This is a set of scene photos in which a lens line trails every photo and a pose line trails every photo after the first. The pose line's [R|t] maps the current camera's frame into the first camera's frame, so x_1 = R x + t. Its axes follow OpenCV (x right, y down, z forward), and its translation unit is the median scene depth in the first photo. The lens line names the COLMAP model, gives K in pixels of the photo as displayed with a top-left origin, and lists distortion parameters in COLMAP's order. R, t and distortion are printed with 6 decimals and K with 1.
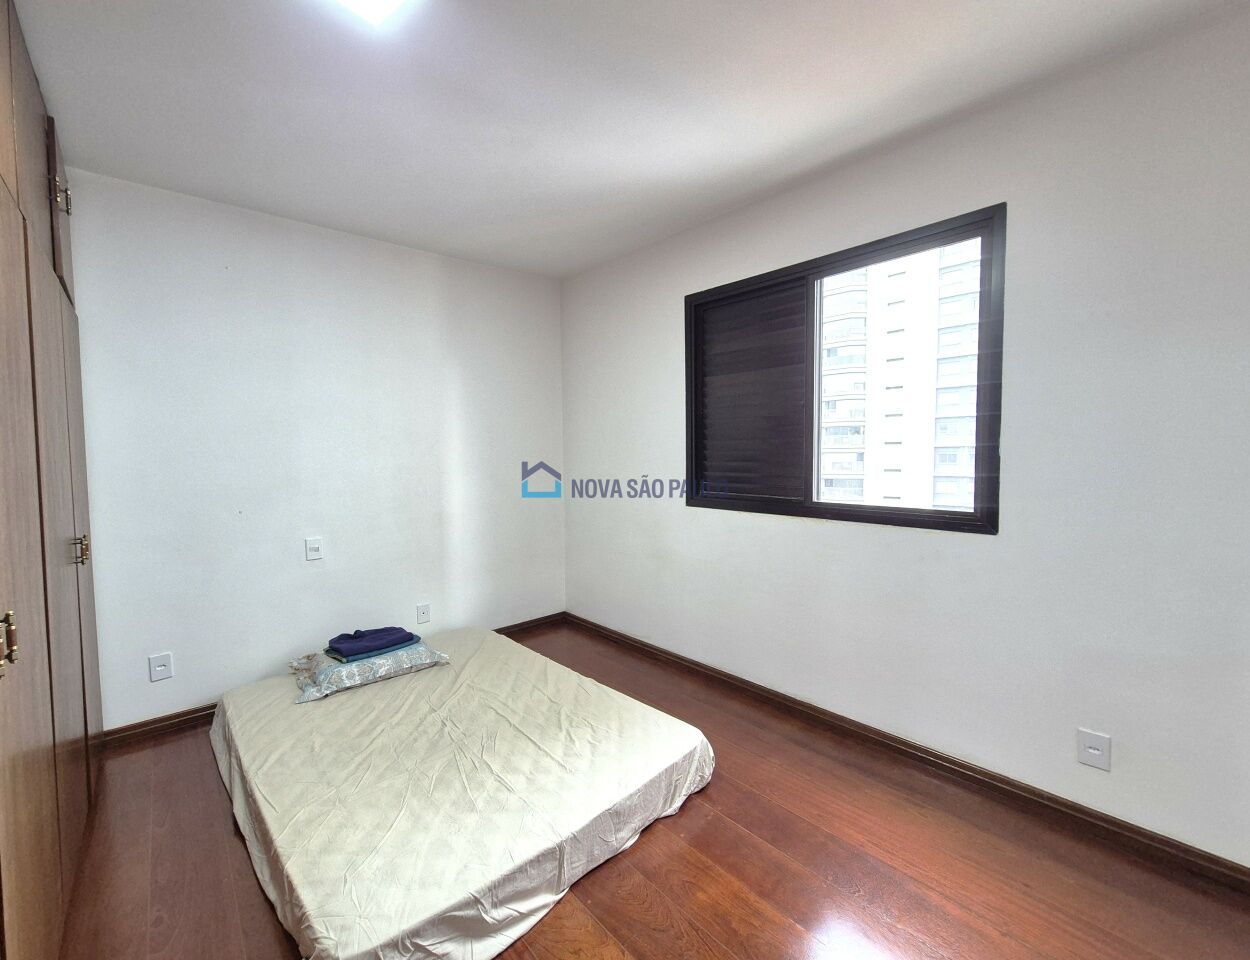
lens RADIAL K [[516.0, 0, 625.0], [0, 516.0, 480.0], [0, 0, 1]] dist [0.000372, 0.000021]
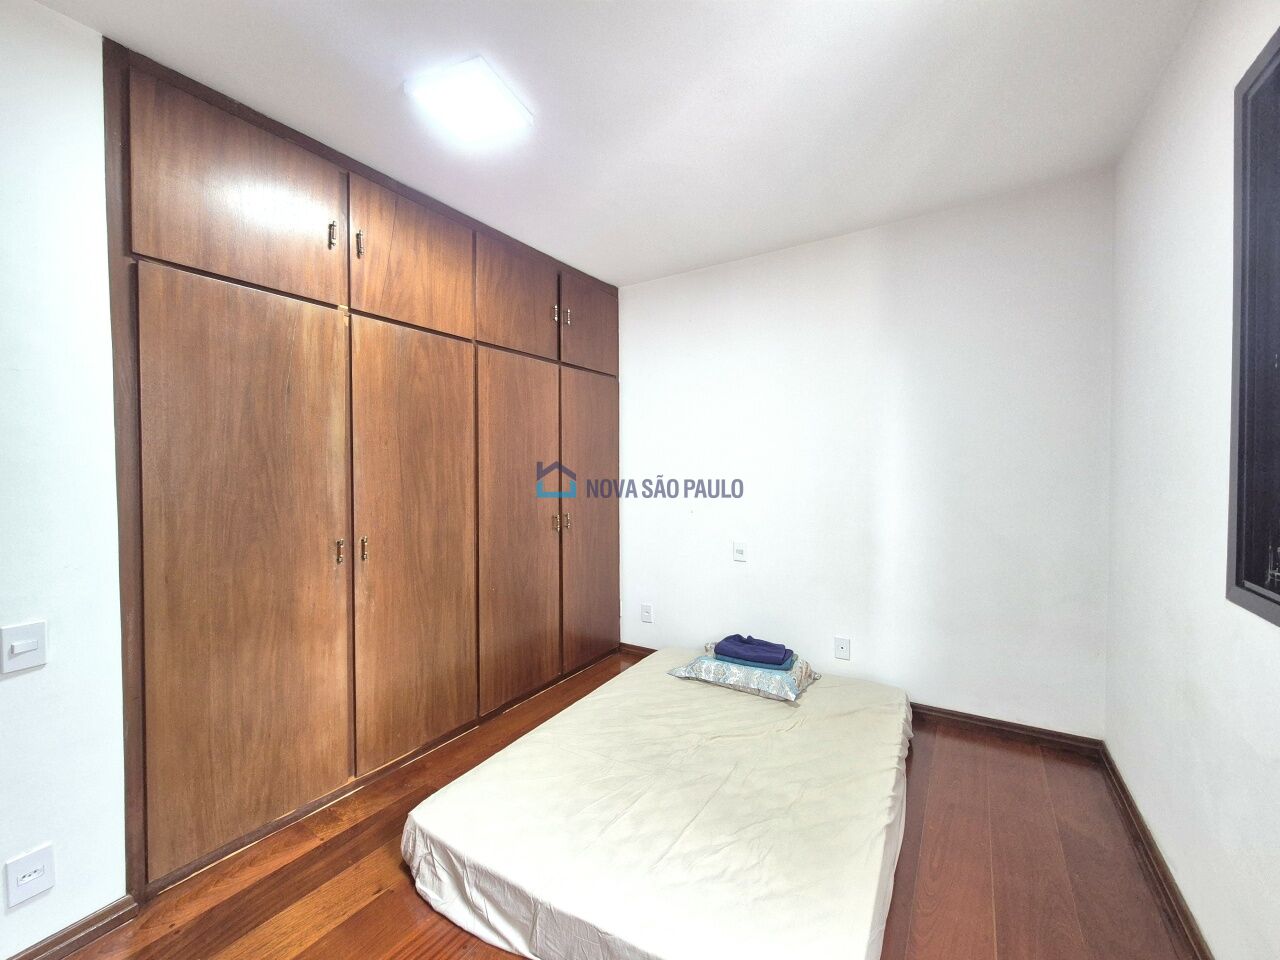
lens RADIAL K [[525.4, 0, 640.0], [0, 525.4, 480.0], [0, 0, 1]] dist [-0.000759, 0.000005]
pose [[0.259417, 0.023553, -0.965478, 0.447188], [-0.044049, 0.998951, 0.012533, -0.025095], [0.964760, 0.039277, 0.260182, 0.519271]]
